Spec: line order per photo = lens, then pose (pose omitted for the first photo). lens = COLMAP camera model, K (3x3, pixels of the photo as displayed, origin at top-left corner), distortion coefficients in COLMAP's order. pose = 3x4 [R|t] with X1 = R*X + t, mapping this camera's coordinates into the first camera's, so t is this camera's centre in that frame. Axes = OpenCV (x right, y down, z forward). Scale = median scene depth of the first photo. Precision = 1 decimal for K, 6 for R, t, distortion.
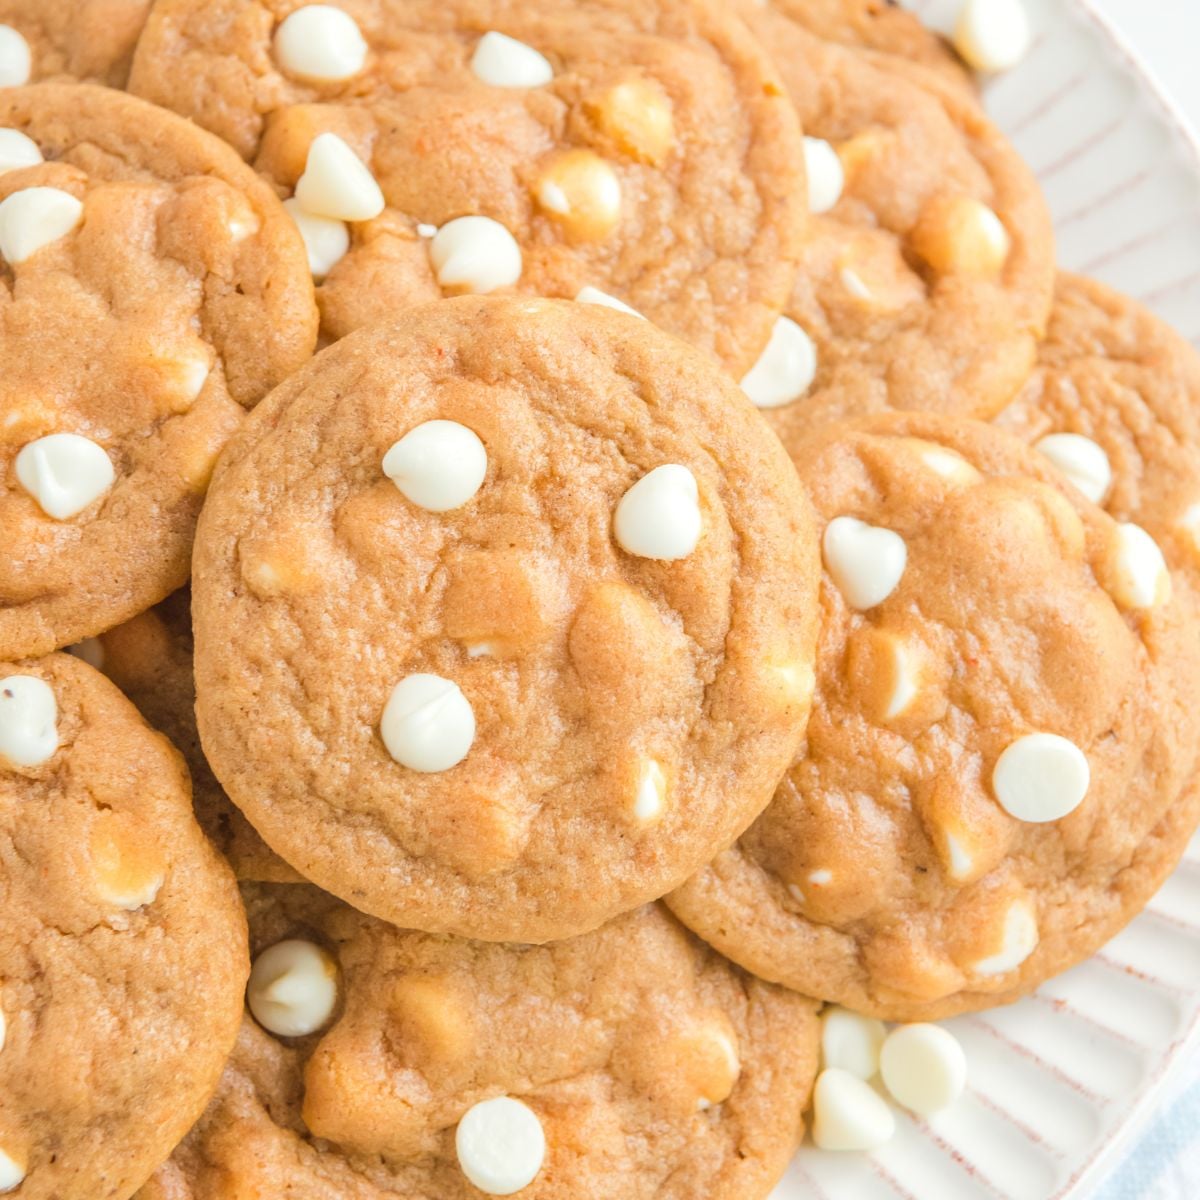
lens RADIAL K [[3537.0, 0, 600.0], [0, 3537.0, 600.0], [0, 0, 1]] dist [0.186872, 1.542225]
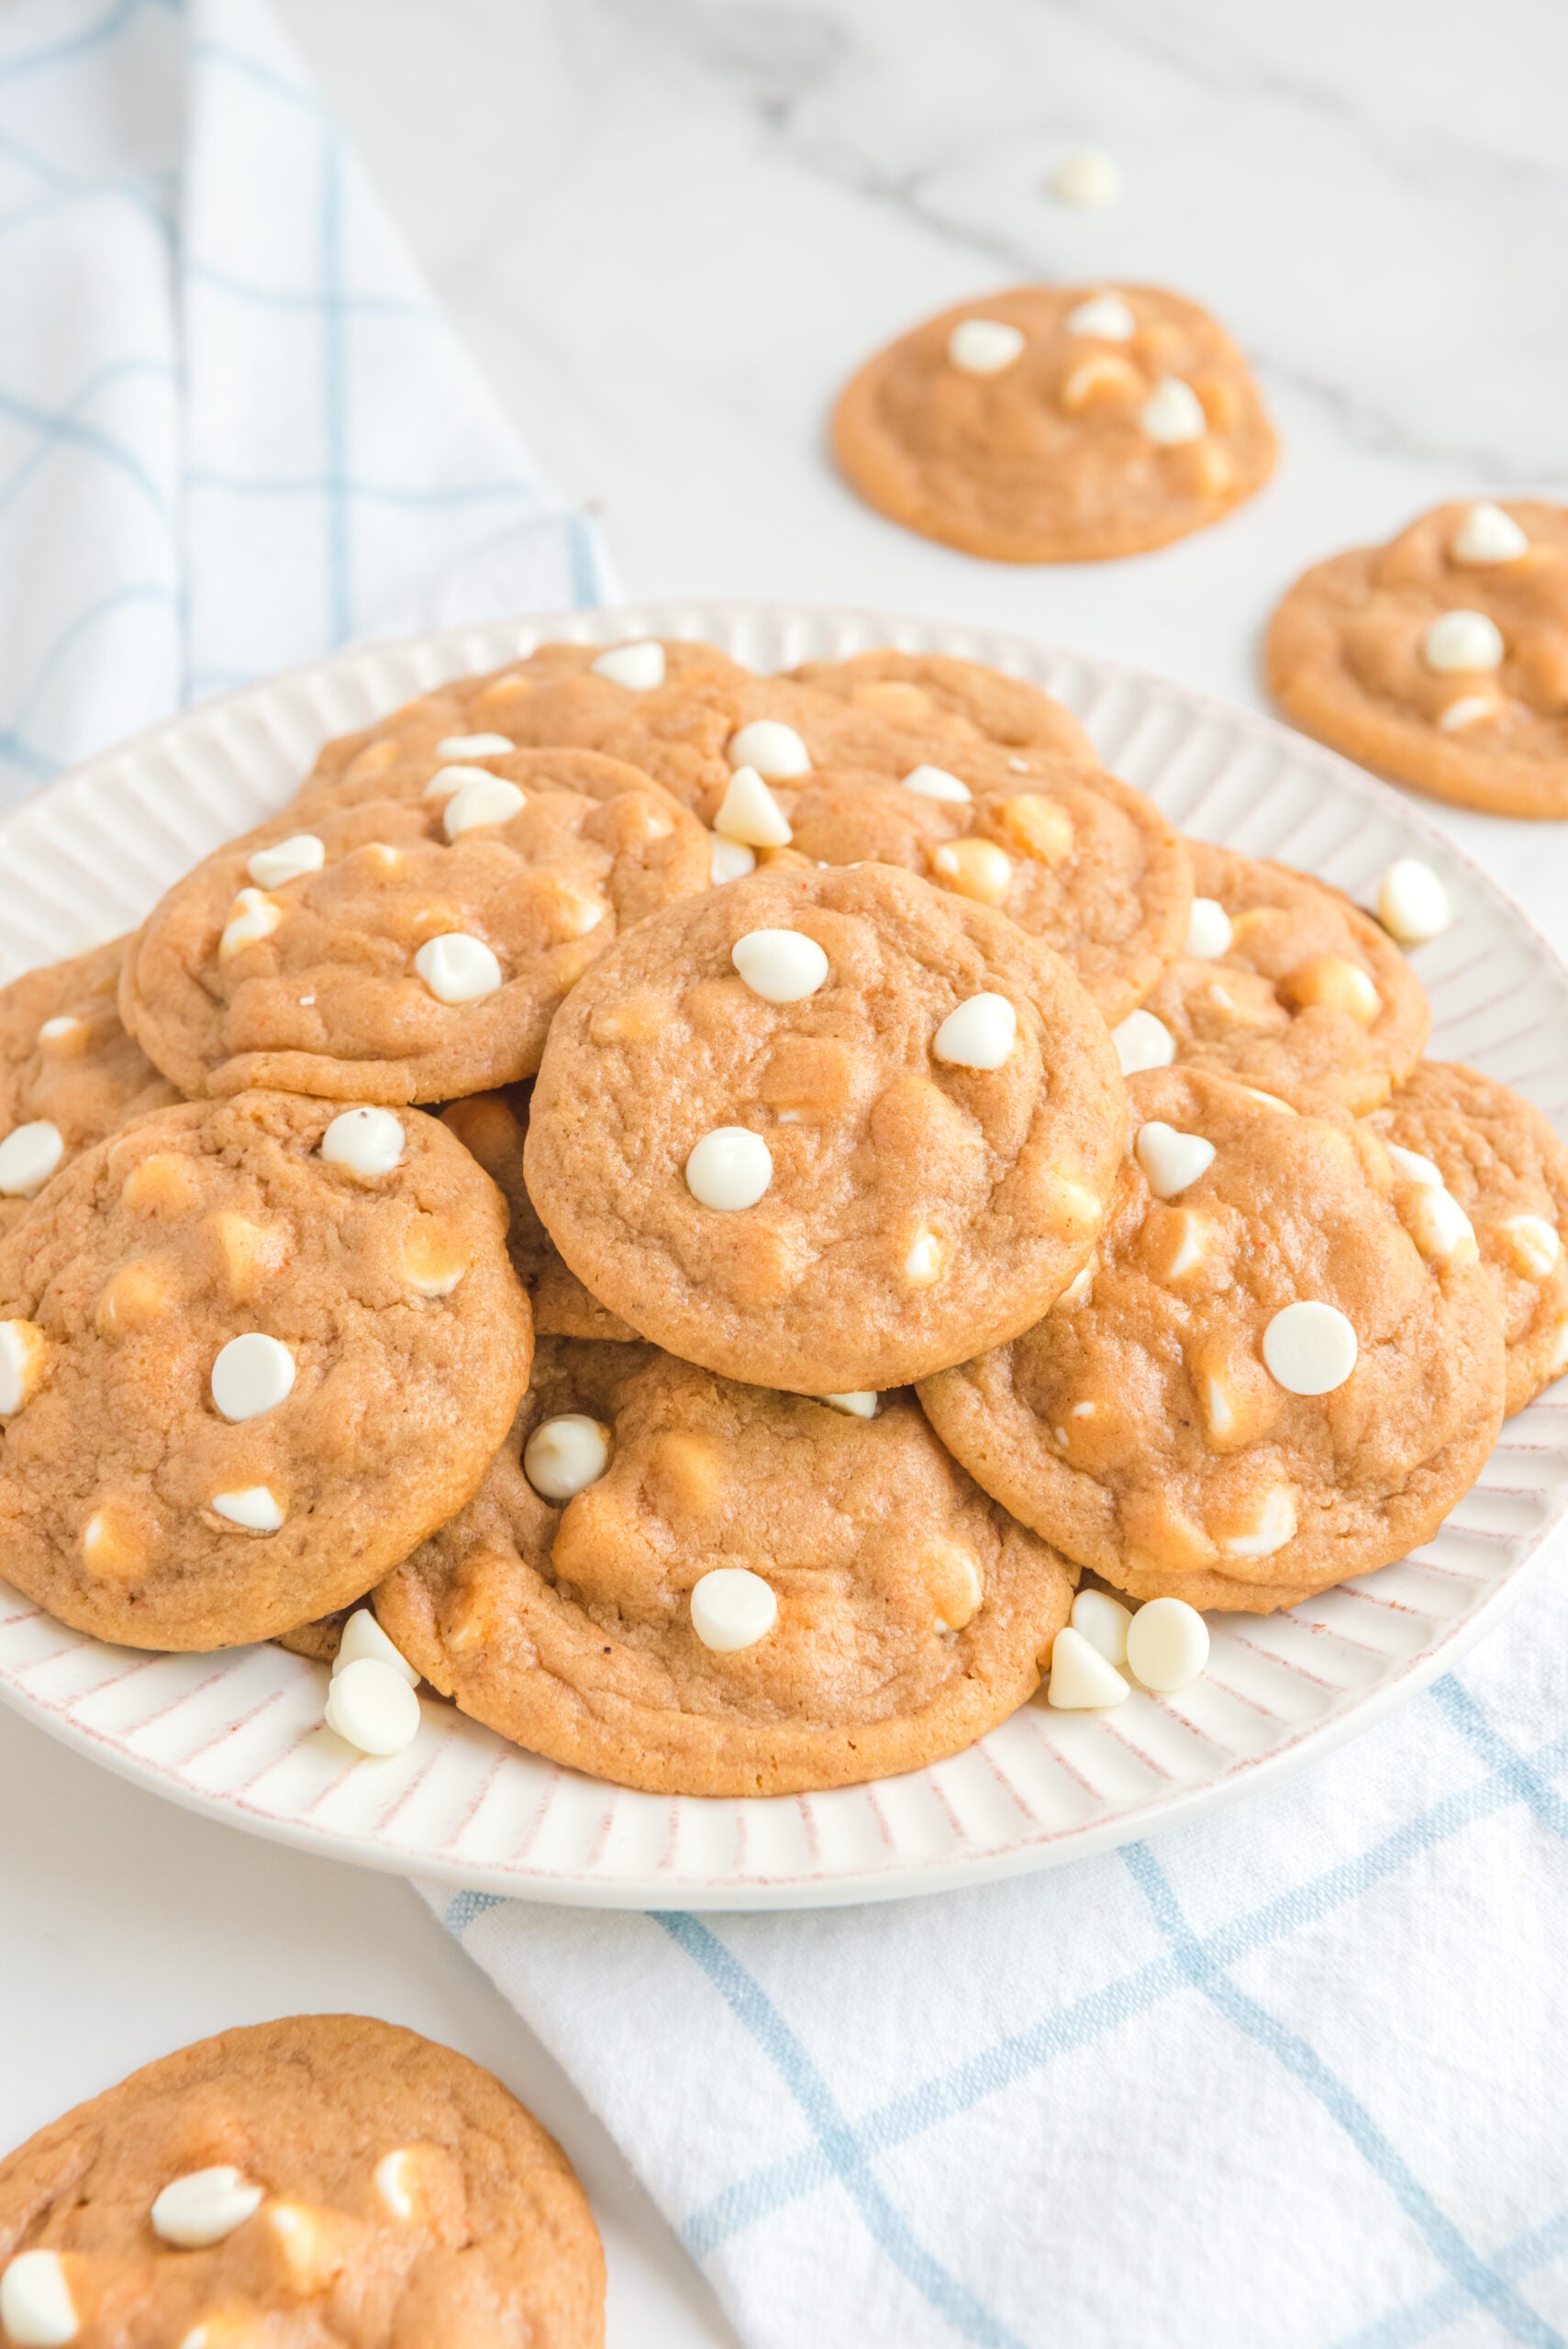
lens RADIAL K [[4563.3, 0, 784.0], [0, 4563.3, 1174.5], [0, 0, 1]] dist [0.239720, 0.049507]
pose [[0.977993, 0.114782, -0.174224, 0.199564], [-0.177717, 0.895767, -0.407453, 0.570793], [0.109296, 0.429449, 0.896453, -0.229054]]
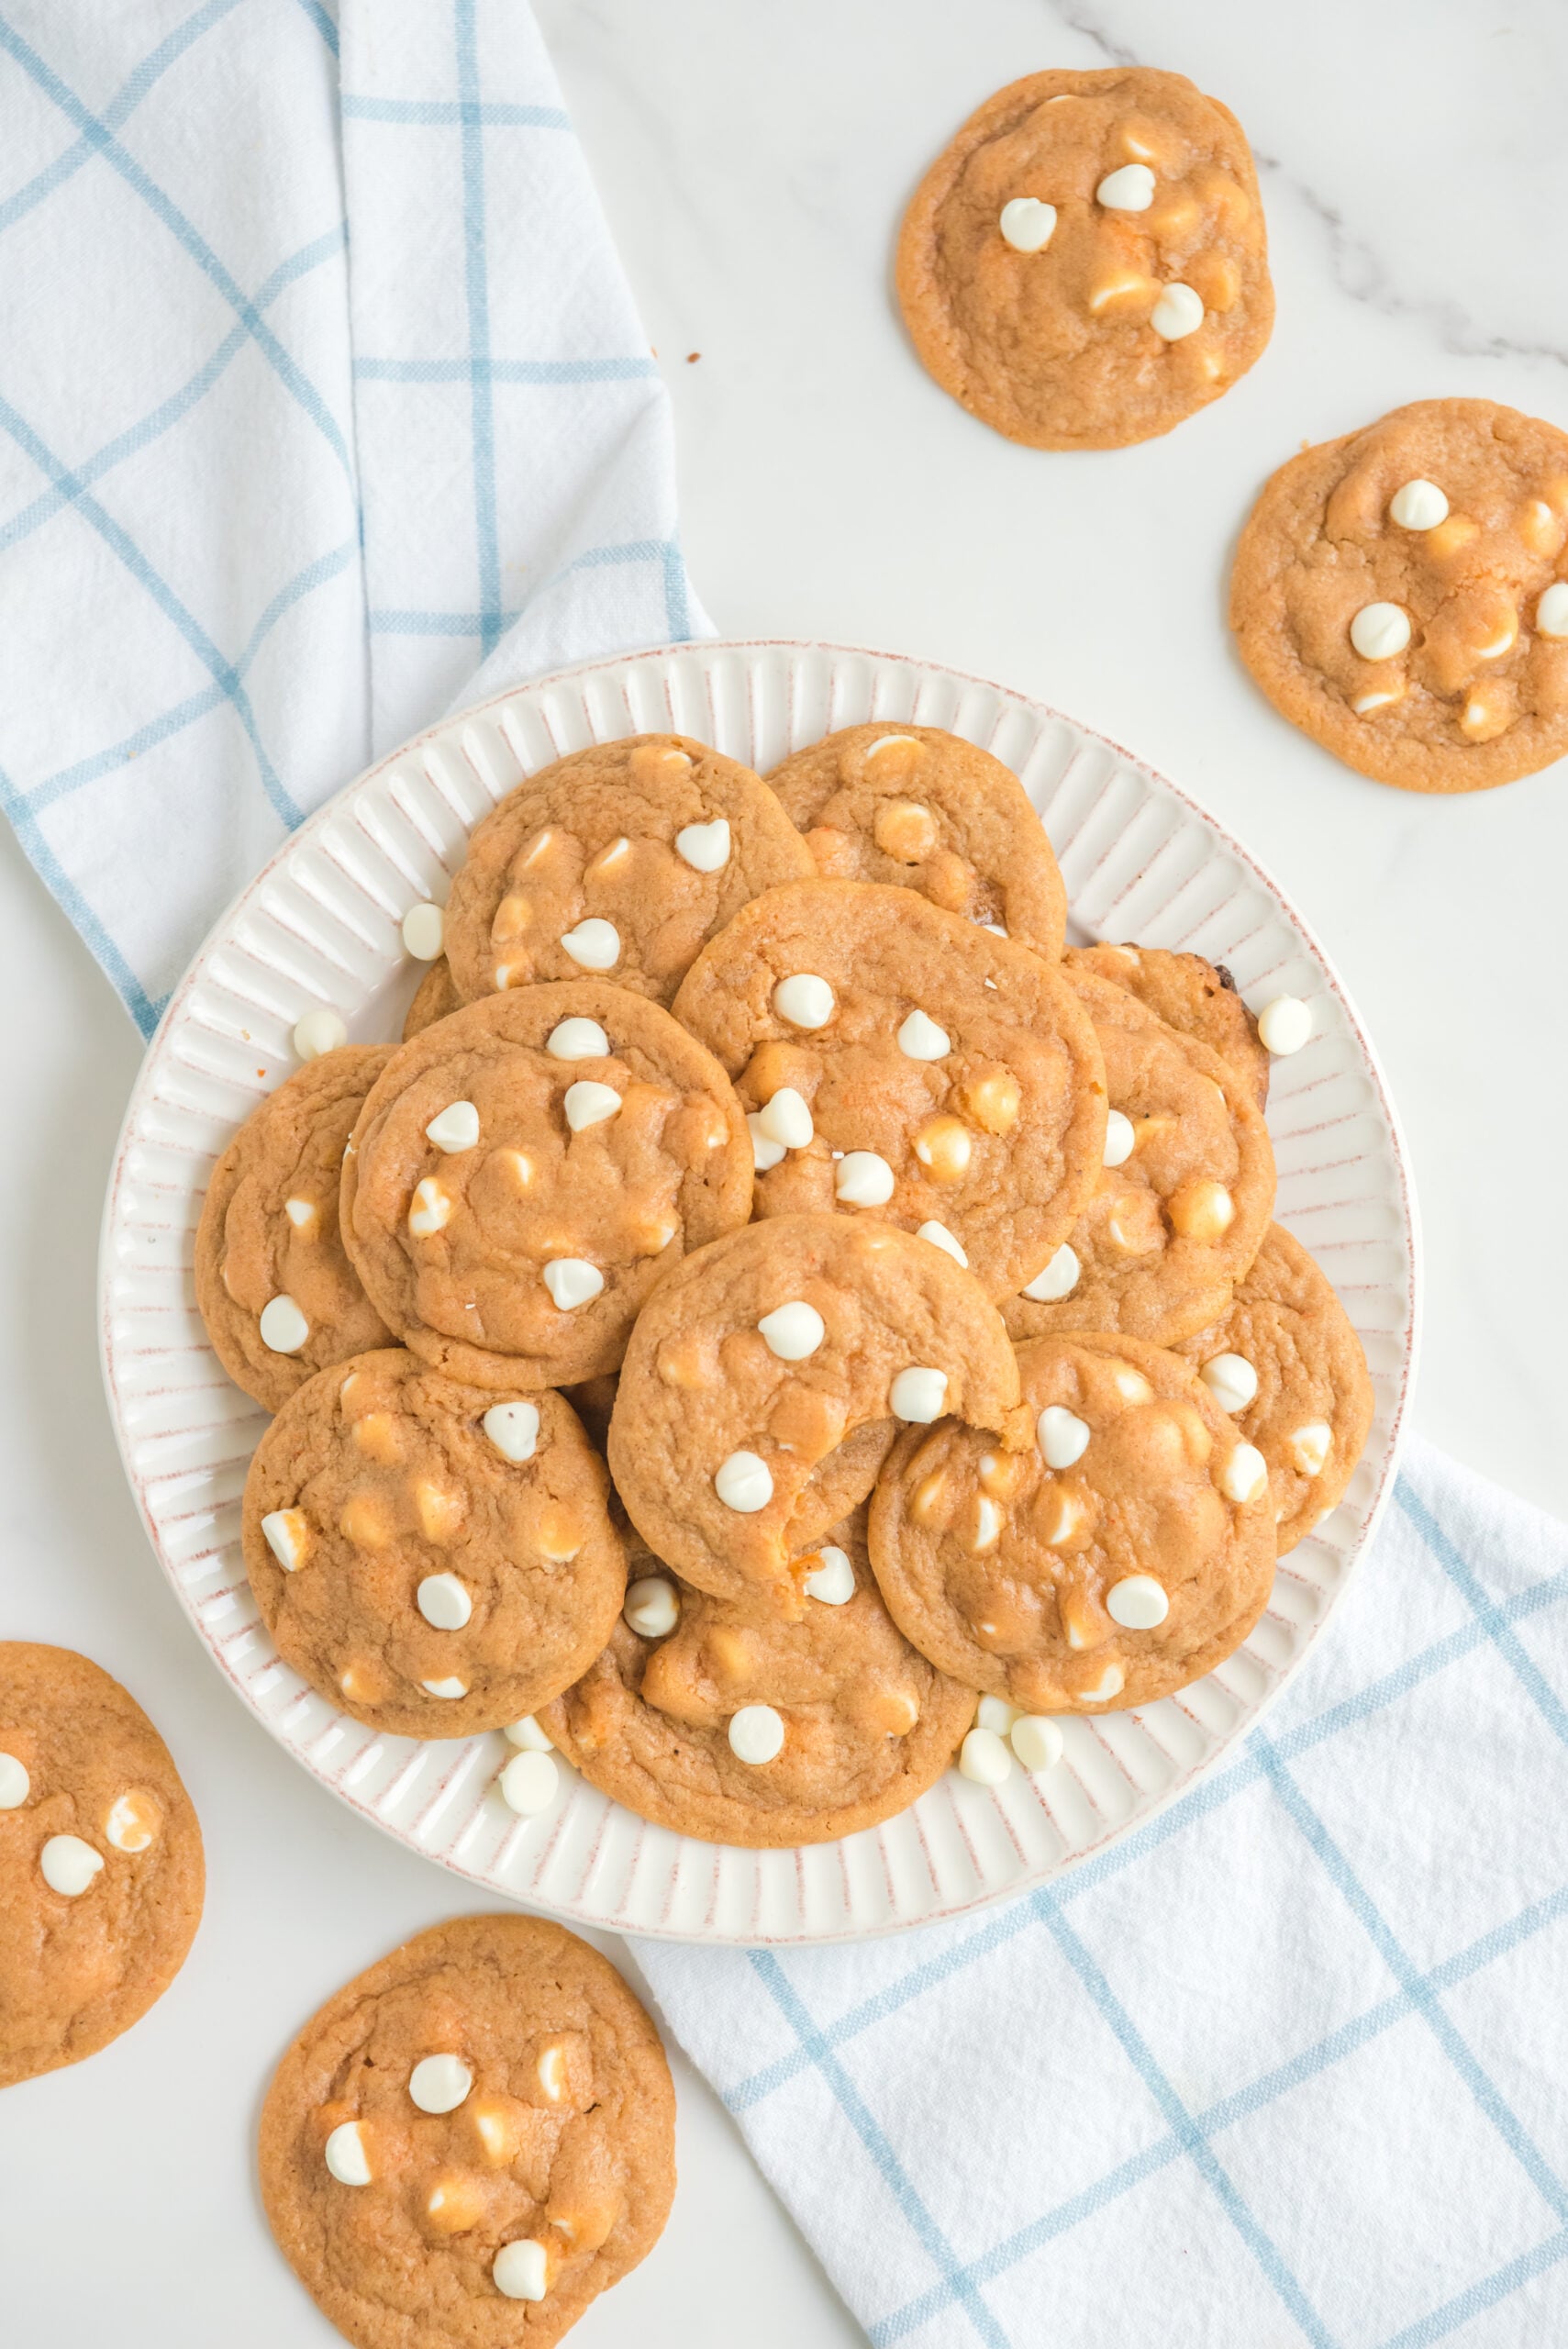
lens RADIAL K [[4563.3, 0, 784.0], [0, 4563.3, 1174.5], [0, 0, 1]] dist [0.239720, 0.049507]
pose [[0.966441, 0.232681, -0.108867, 0.148415], [-0.200550, 0.948219, 0.246294, -0.590730], [0.160538, -0.216195, 0.963061, -0.919303]]
